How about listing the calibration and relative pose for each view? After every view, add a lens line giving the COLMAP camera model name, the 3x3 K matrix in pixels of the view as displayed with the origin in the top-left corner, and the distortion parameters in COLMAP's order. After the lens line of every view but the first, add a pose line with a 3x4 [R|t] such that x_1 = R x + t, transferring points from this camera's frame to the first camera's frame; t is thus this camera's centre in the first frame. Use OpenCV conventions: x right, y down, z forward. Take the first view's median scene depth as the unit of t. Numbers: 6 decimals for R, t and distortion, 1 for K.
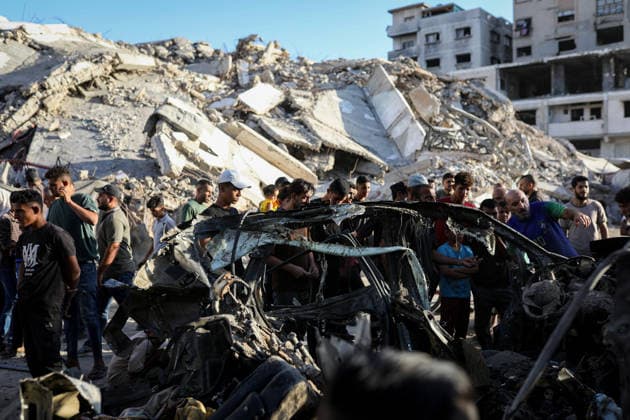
lens RADIAL K [[595.2, 0, 316.1], [0, 595.2, 211.8], [0, 0, 1]] dist [-0.071253, 0.109251]
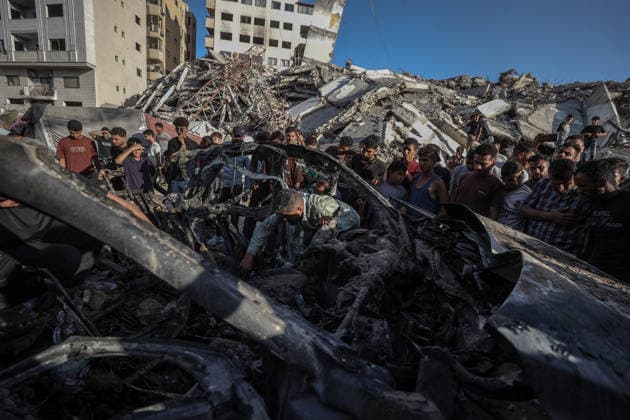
lens RADIAL K [[286.6, 0, 316.8], [0, 286.6, 212.2], [0, 0, 1]] dist [-0.045969, 0.013358]
pose [[0.742172, 0.217347, -0.633988, 0.088643], [-0.123584, 0.974115, 0.189279, 0.000162], [0.658717, -0.062127, 0.749822, 0.079103]]
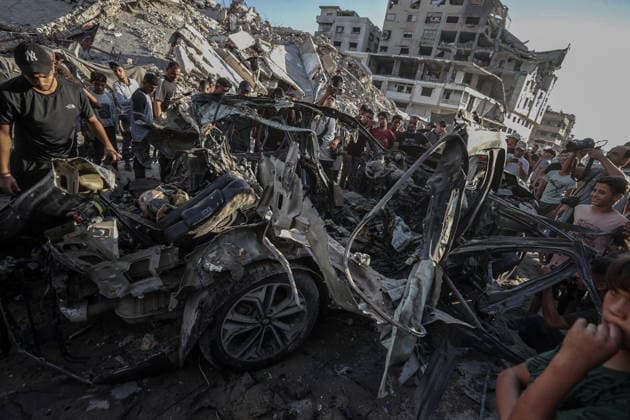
lens RADIAL K [[286.6, 0, 316.8], [0, 286.6, 212.2], [0, 0, 1]] dist [-0.045969, 0.013358]
pose [[0.967760, 0.119954, 0.221478, -0.000270], [-0.182922, 0.939192, 0.290617, 0.005181], [-0.173150, -0.321760, 0.930854, 0.011673]]
